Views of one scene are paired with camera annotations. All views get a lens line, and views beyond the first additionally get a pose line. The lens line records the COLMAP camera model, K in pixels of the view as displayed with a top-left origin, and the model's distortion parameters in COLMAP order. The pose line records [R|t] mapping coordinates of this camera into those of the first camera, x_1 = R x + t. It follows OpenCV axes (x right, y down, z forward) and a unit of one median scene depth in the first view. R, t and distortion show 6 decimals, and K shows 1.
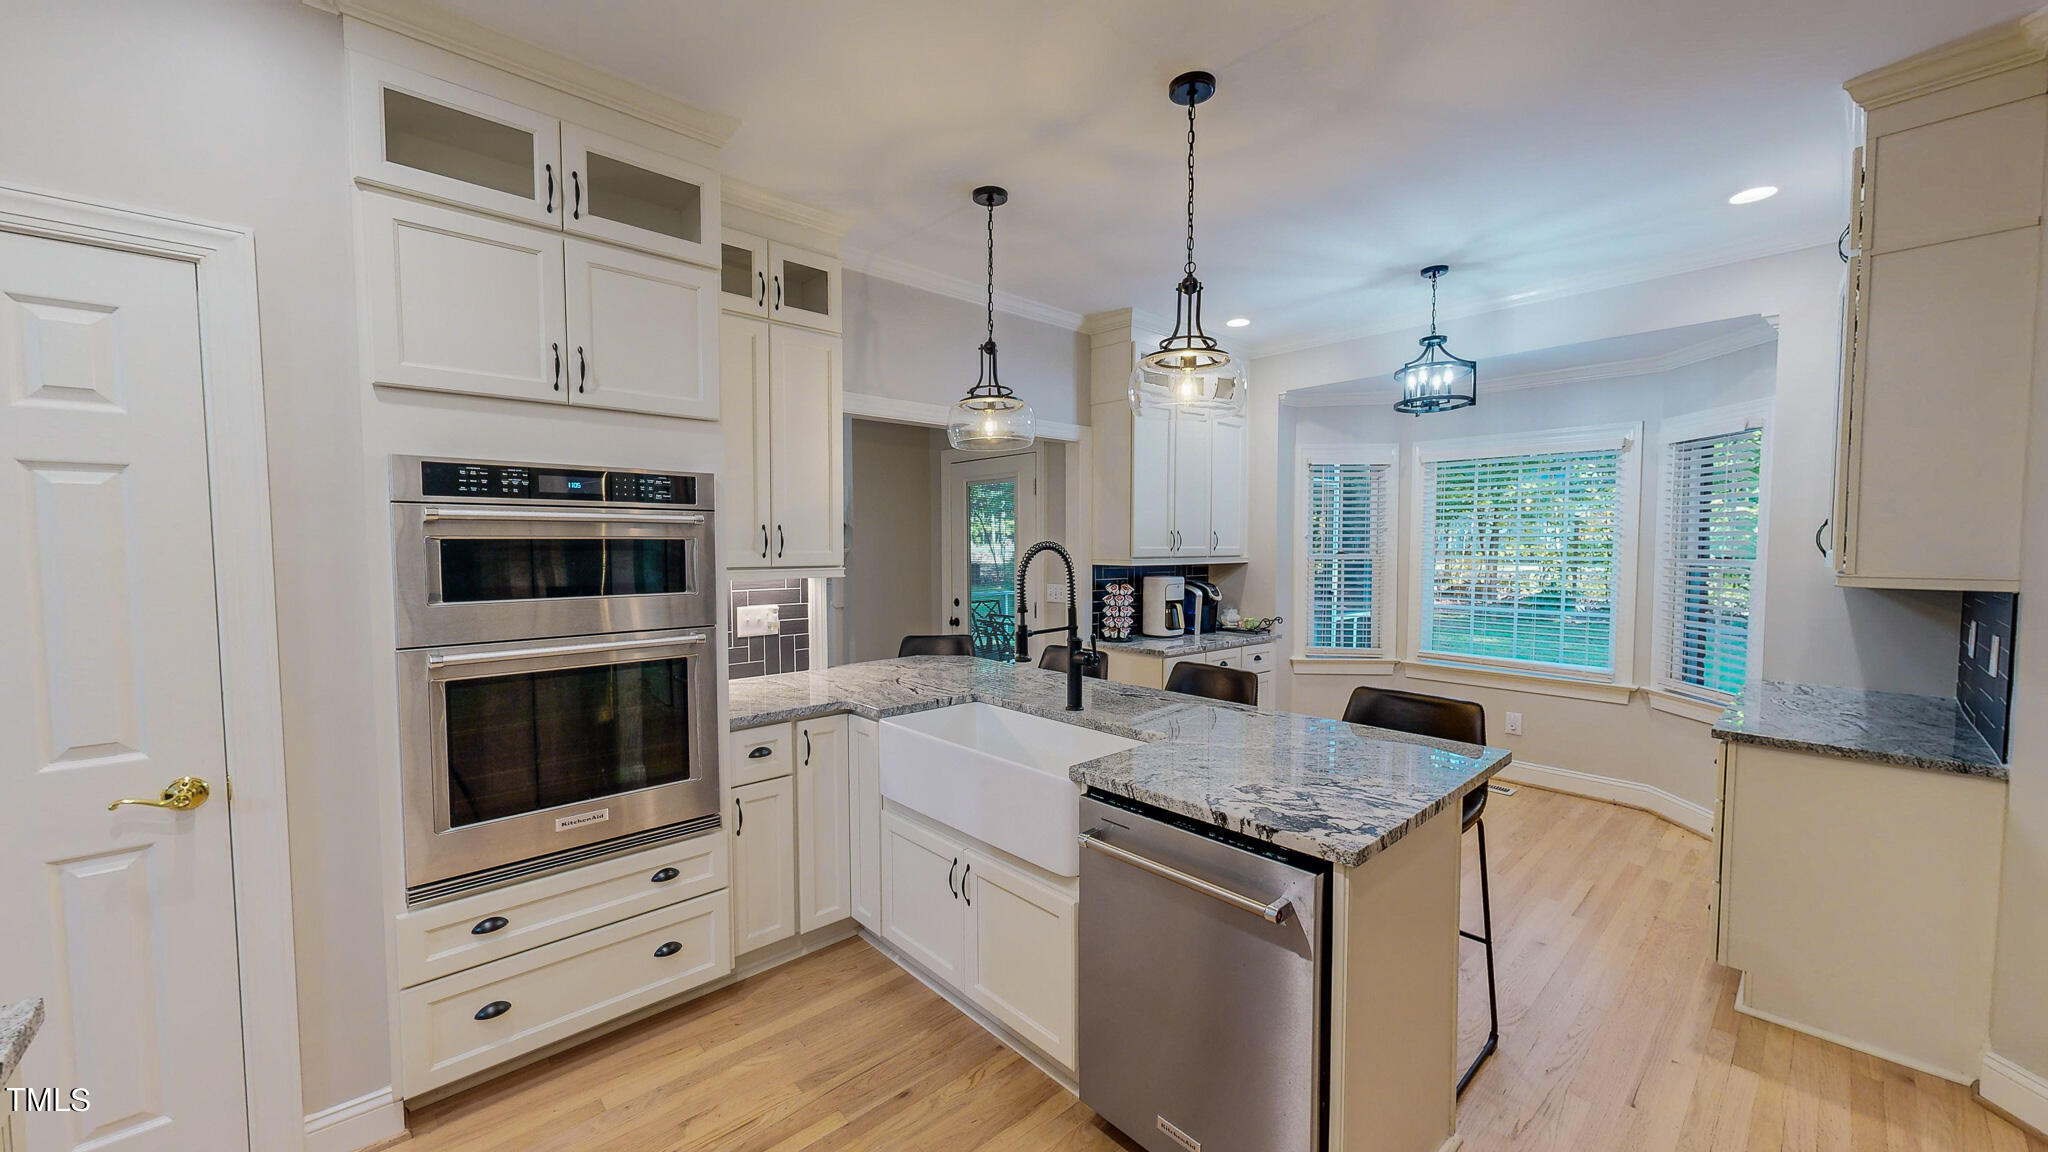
lens RADIAL K [[751.6, 0, 1024.3], [0, 751.6, 578.8], [0, 0, 1]] dist [0.000584, -0.000005]
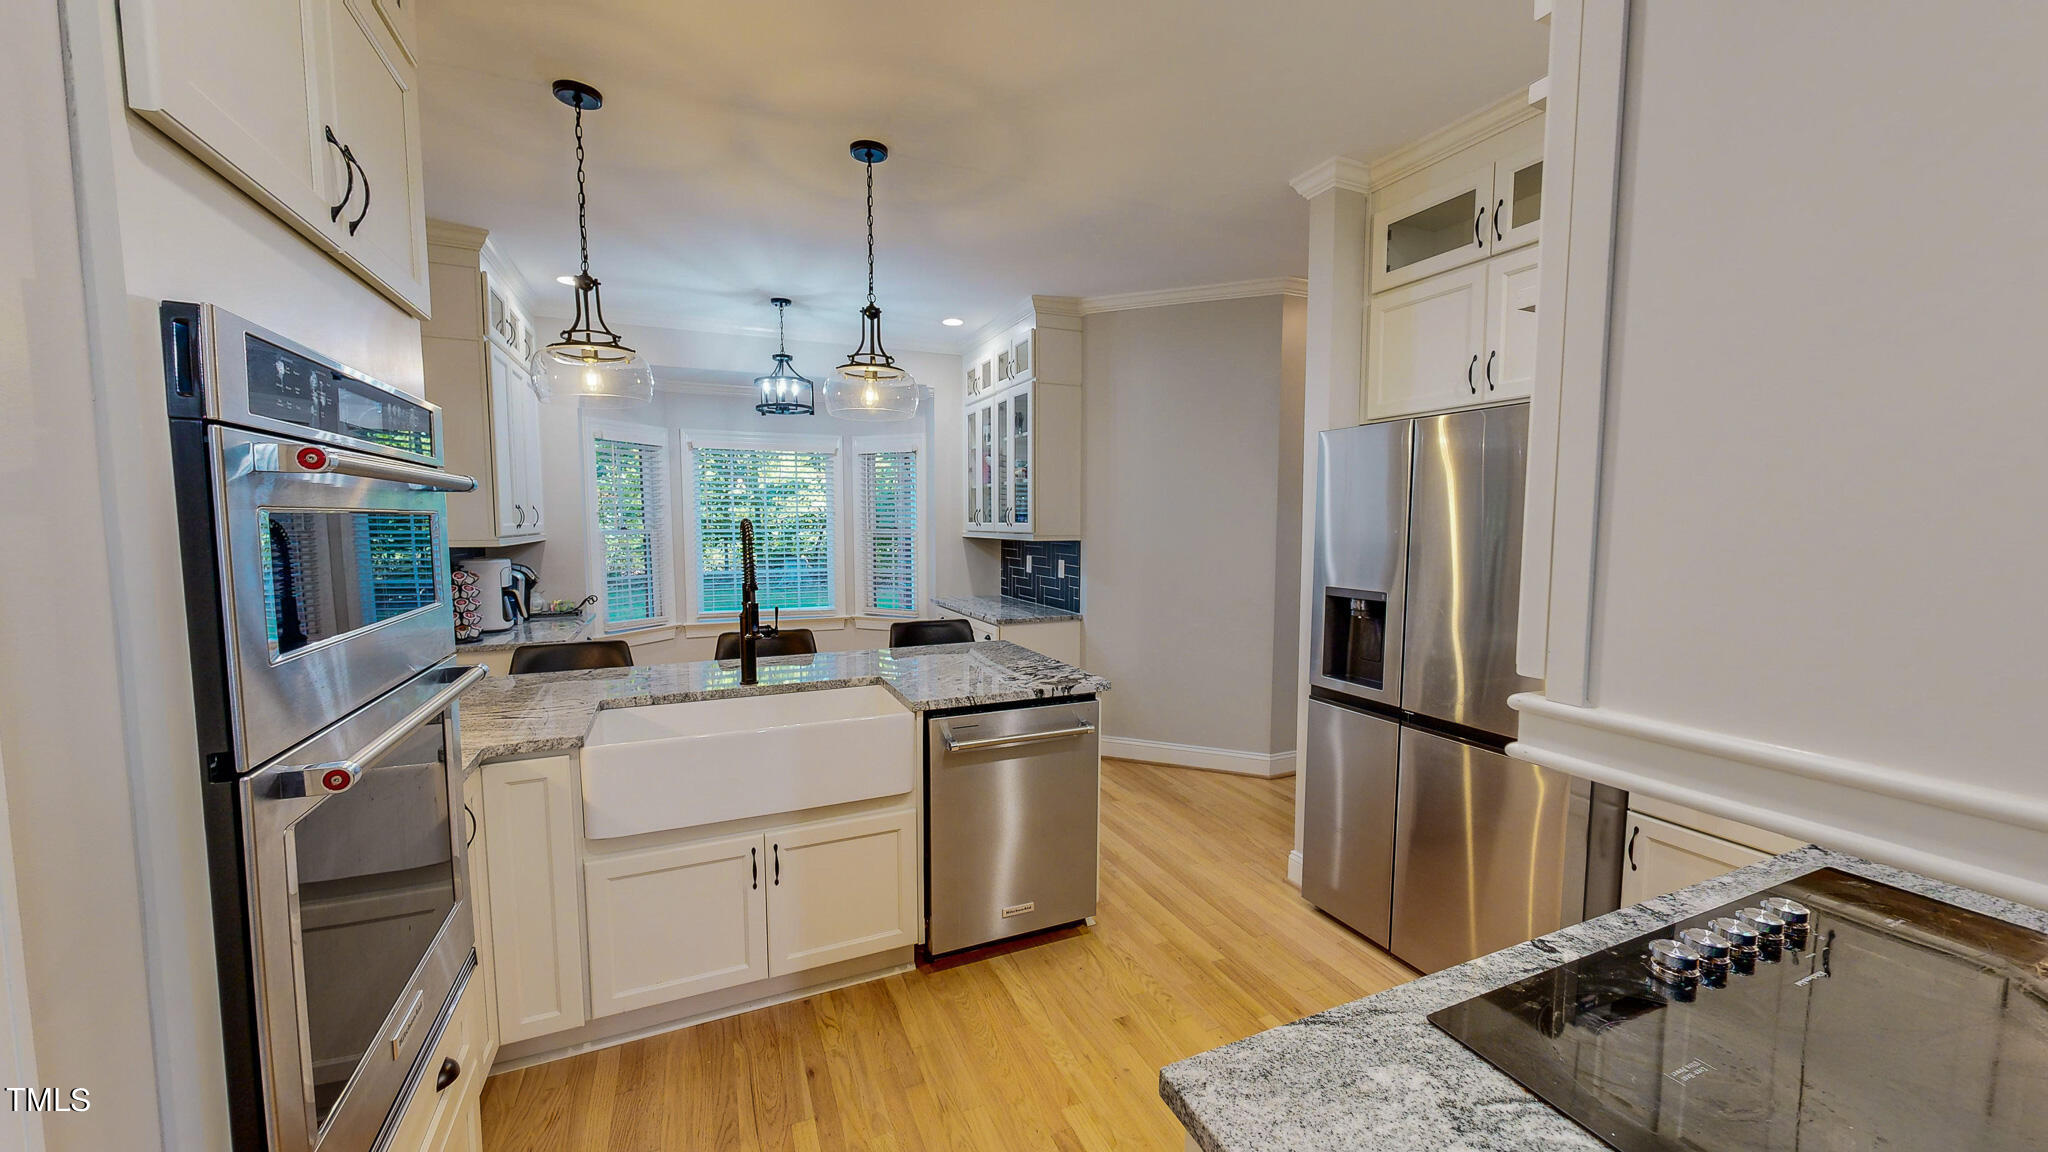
lens RADIAL K [[751.6, 0, 1024.3], [0, 751.6, 578.8], [0, 0, 1]] dist [0.000584, -0.000005]
pose [[0.327582, -0.079077, 0.941508, -0.545063], [0.046972, 0.996622, 0.067363, -0.014273], [-0.943654, 0.022157, 0.330190, 0.219446]]
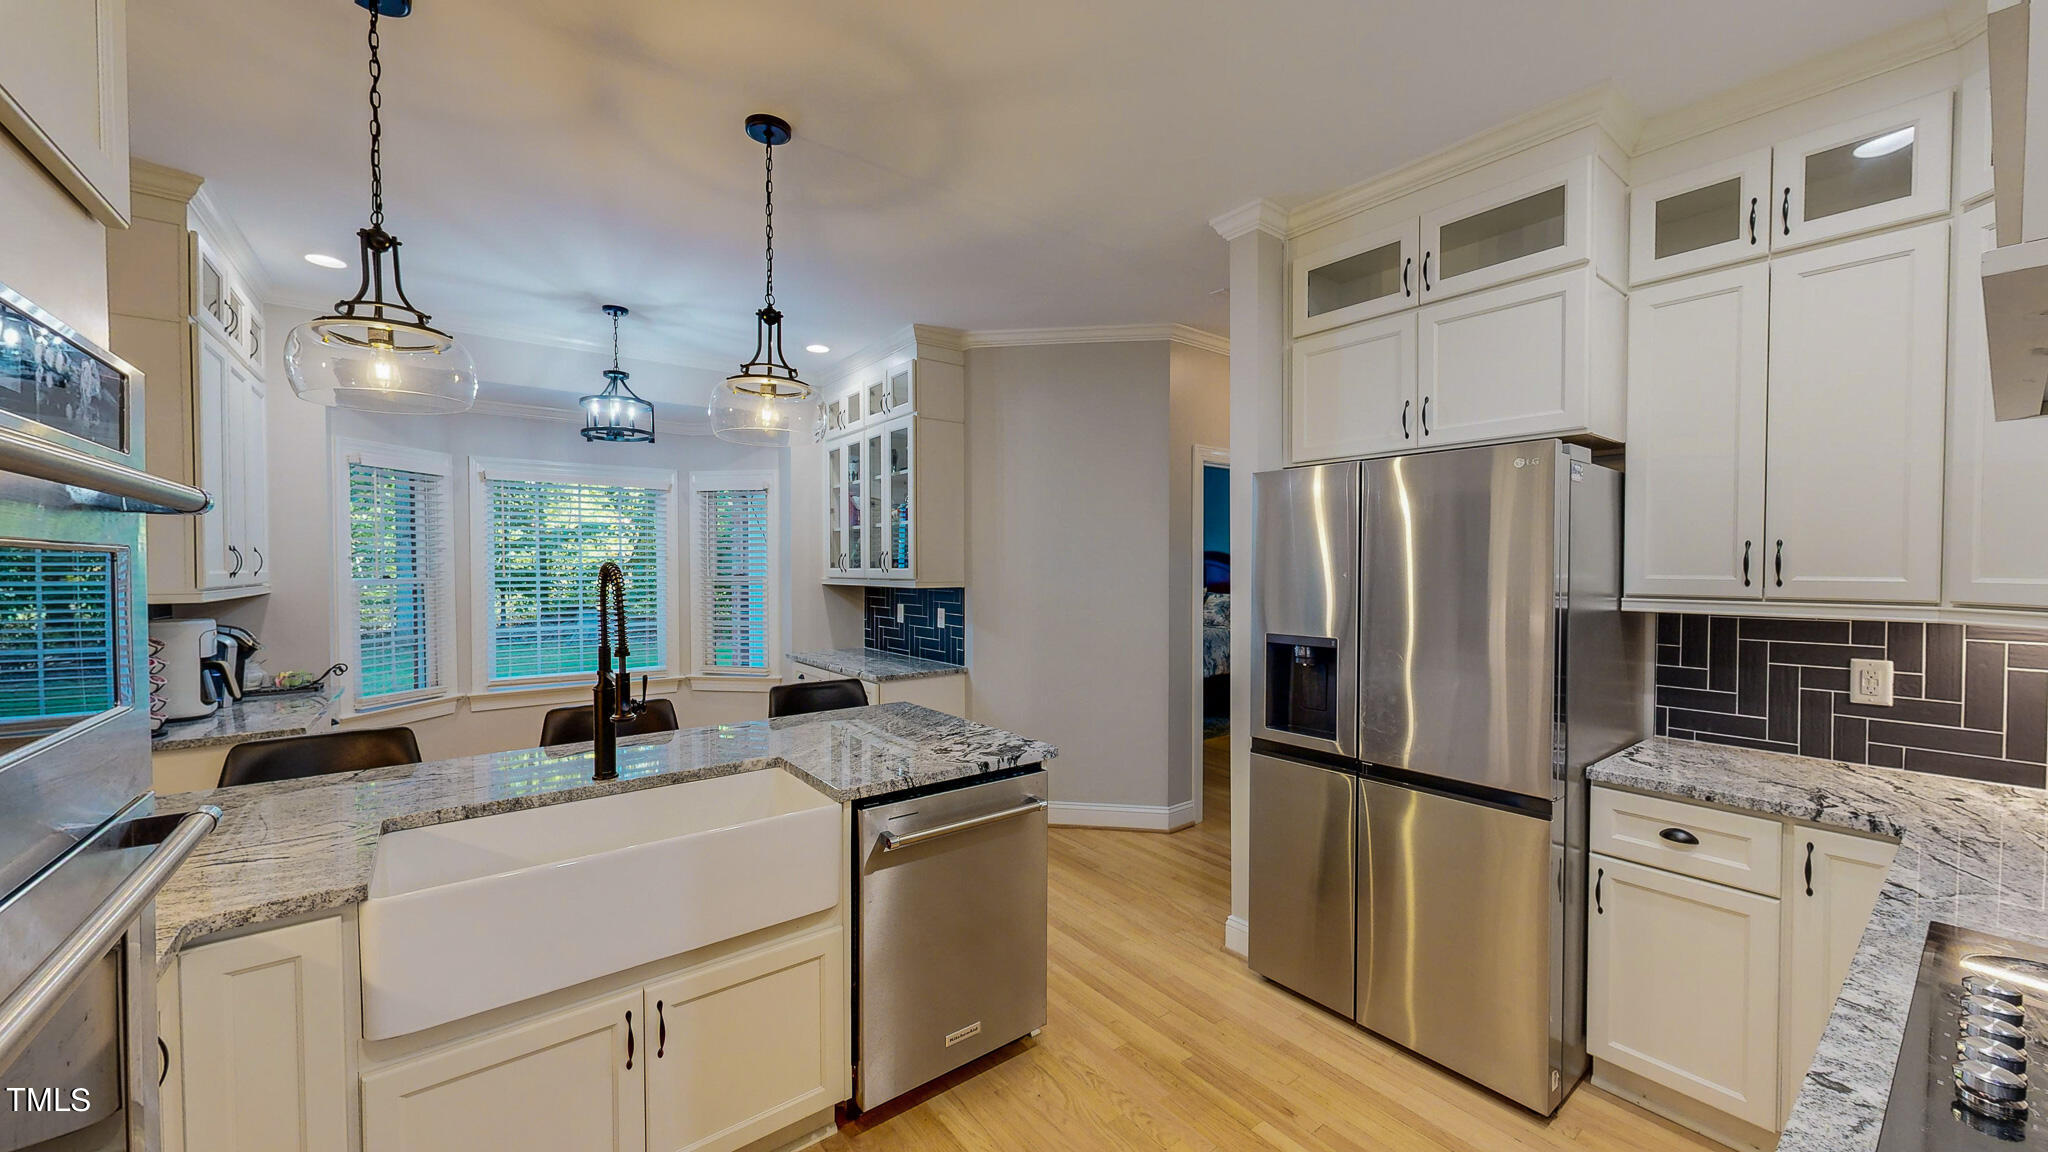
lens RADIAL K [[751.6, 0, 1024.3], [0, 751.6, 578.8], [0, 0, 1]] dist [0.000584, -0.000005]
pose [[0.097100, -0.021900, 0.995034, -0.474978], [0.049871, 0.998609, 0.017112, -0.017656], [-0.994024, 0.047962, 0.098057, 0.343578]]
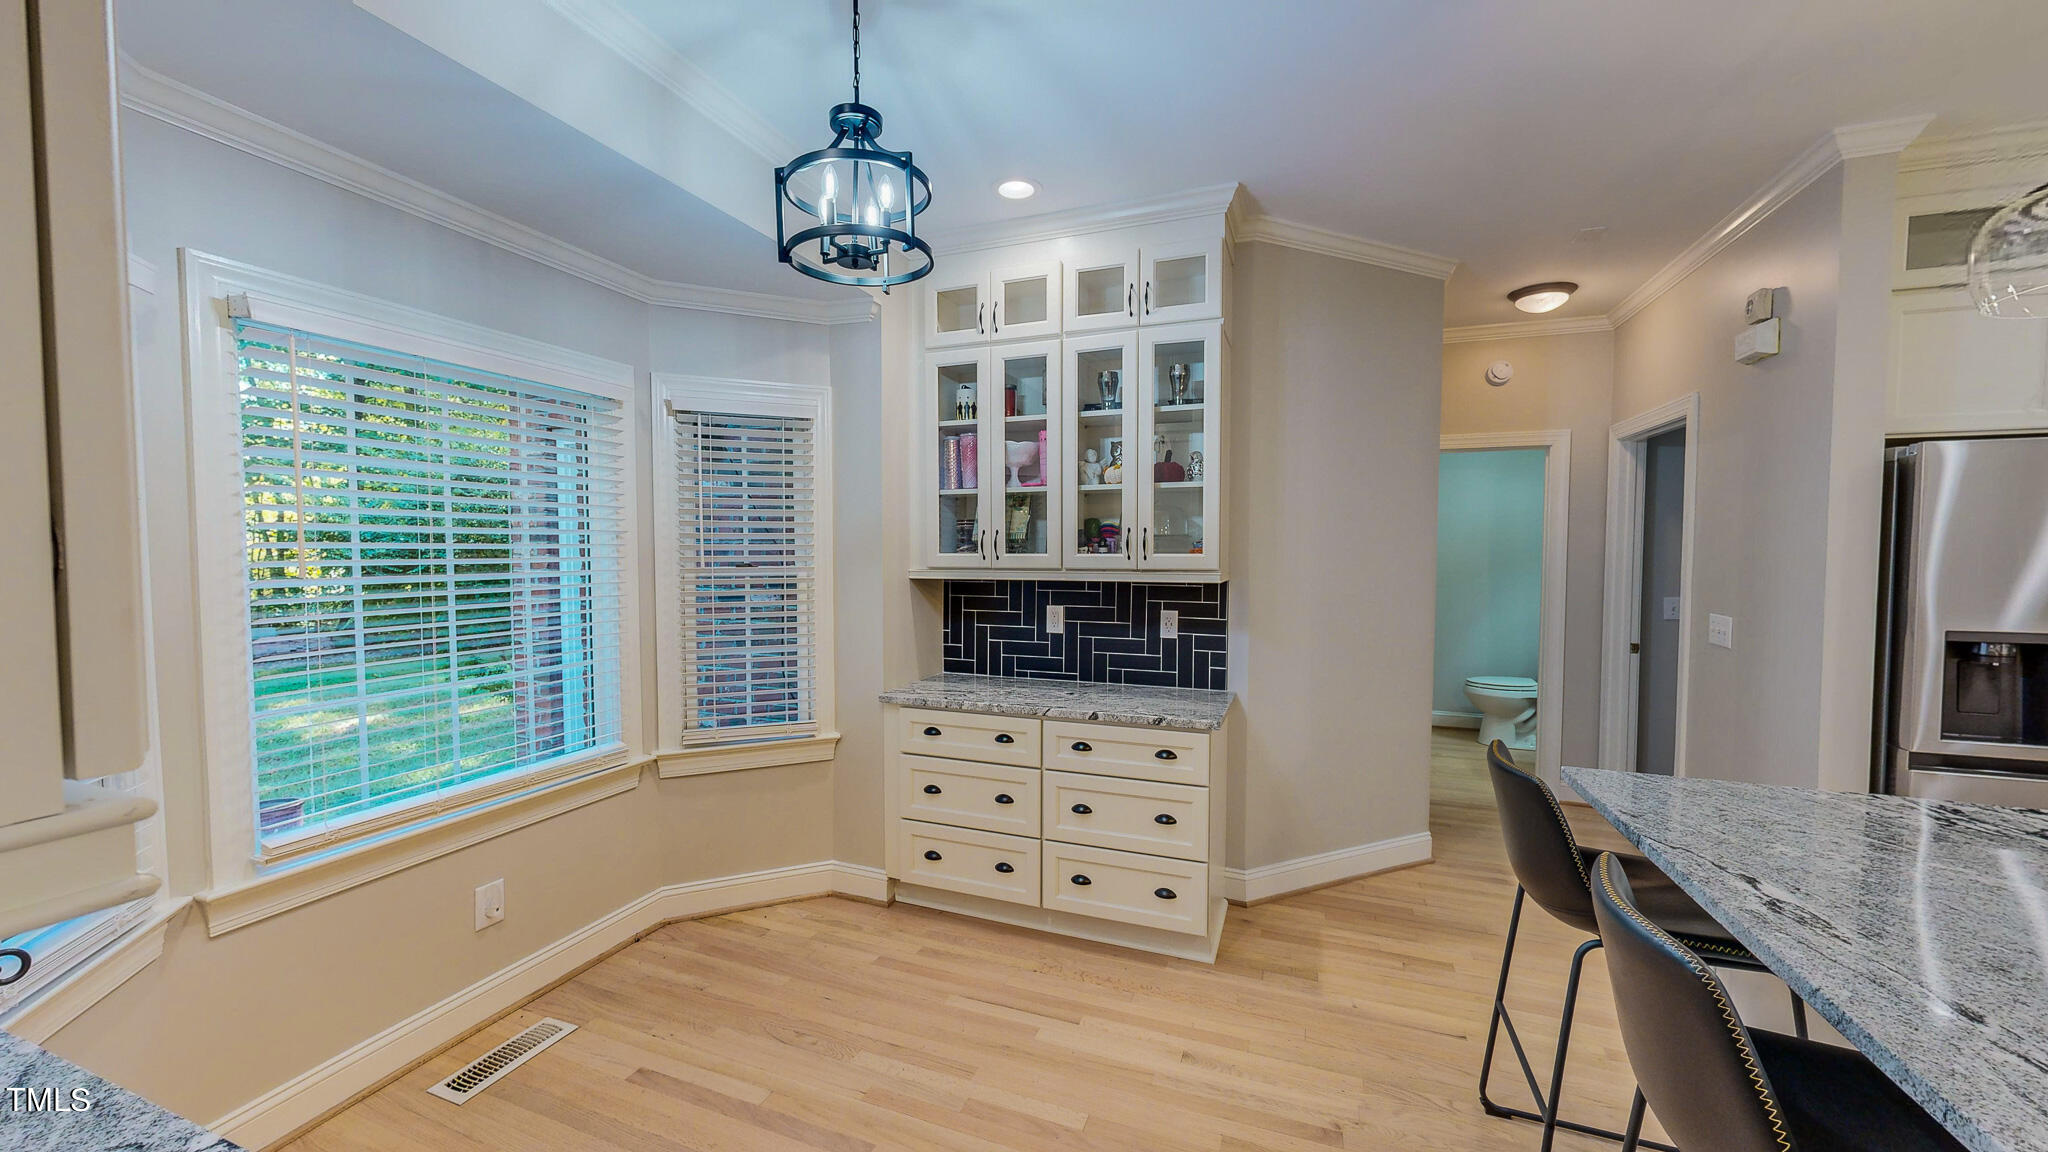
lens RADIAL K [[751.6, 0, 1024.3], [0, 751.6, 578.8], [0, 0, 1]] dist [0.000584, -0.000005]
pose [[-0.441467, -0.043998, 0.896198, 0.064981], [0.041475, 0.996729, 0.069363, -0.059637], [-0.896319, 0.067791, -0.438198, 1.161052]]
